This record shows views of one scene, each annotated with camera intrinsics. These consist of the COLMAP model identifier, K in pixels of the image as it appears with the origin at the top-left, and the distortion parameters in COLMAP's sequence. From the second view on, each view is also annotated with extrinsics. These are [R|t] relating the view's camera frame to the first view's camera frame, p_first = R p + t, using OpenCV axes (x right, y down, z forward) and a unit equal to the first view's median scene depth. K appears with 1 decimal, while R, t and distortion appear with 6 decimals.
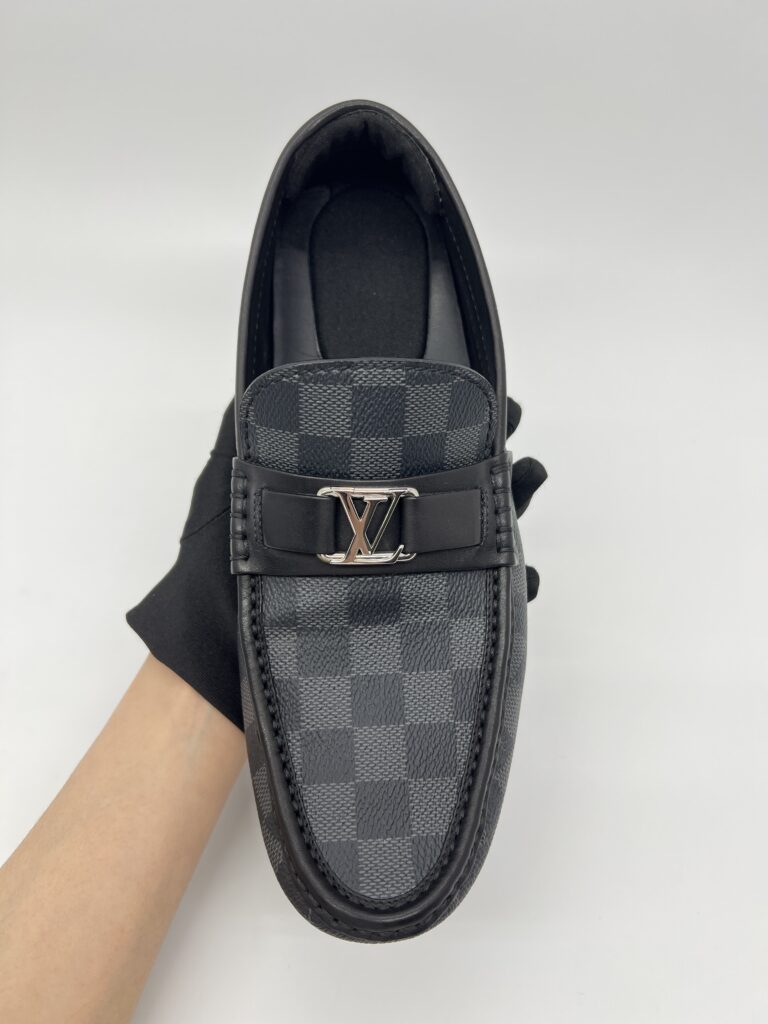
lens RADIAL K [[766.5, 0, 384.0], [0, 766.5, 512.0], [0, 0, 1]] dist [-0.001636, -0.003957]
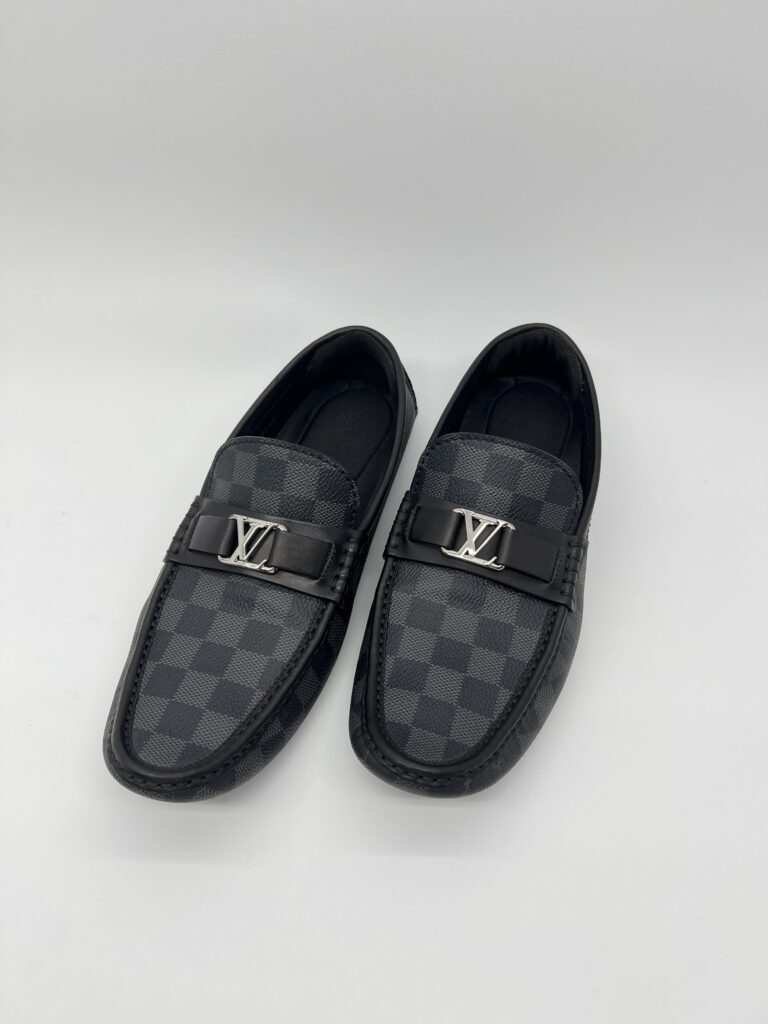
lens RADIAL K [[766.5, 0, 384.0], [0, 766.5, 512.0], [0, 0, 1]] dist [-0.001636, -0.003957]
pose [[0.940327, 0.242618, -0.238583, 0.153256], [-0.309166, 0.902045, -0.301217, 0.482390], [0.142133, 0.357004, 0.923226, -0.461740]]
